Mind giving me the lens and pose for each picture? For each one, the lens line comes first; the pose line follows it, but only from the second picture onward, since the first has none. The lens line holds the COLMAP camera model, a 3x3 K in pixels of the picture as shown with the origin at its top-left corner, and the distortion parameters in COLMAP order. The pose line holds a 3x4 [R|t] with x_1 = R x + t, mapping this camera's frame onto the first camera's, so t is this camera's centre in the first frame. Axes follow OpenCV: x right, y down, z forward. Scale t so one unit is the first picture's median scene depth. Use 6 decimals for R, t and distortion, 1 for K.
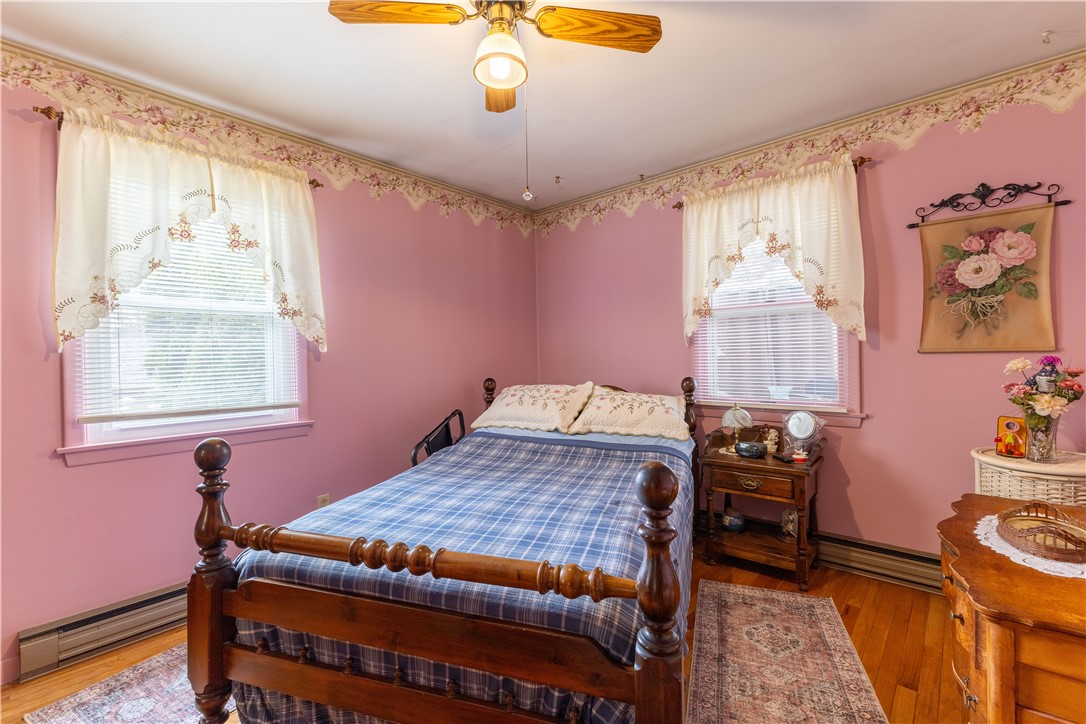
lens RADIAL K [[467.4, 0, 542.7], [0, 467.4, 358.1], [0, 0, 1]] dist [0.004845, -0.001380]
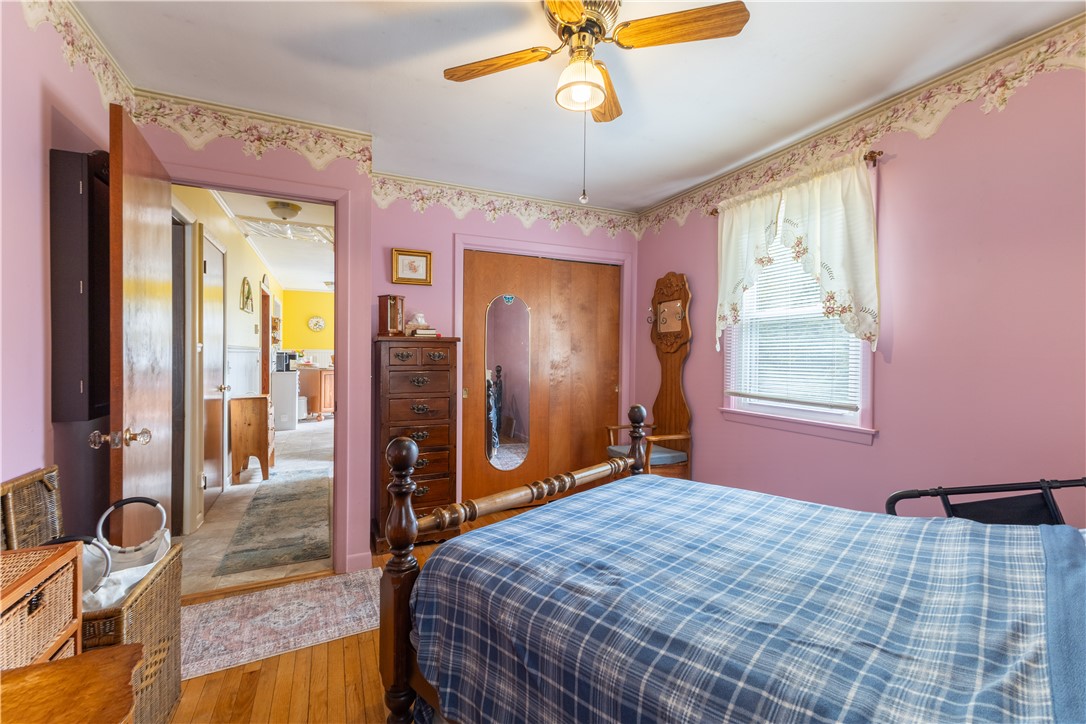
lens RADIAL K [[467.4, 0, 550.5], [0, 467.4, 360.2], [0, 0, 1]] dist [0.004845, -0.001380]
pose [[-0.394128, 0.025268, -0.918708, 0.688592], [-0.006138, 0.999527, 0.030124, -0.024171], [0.919035, 0.017512, -0.393787, 1.005686]]
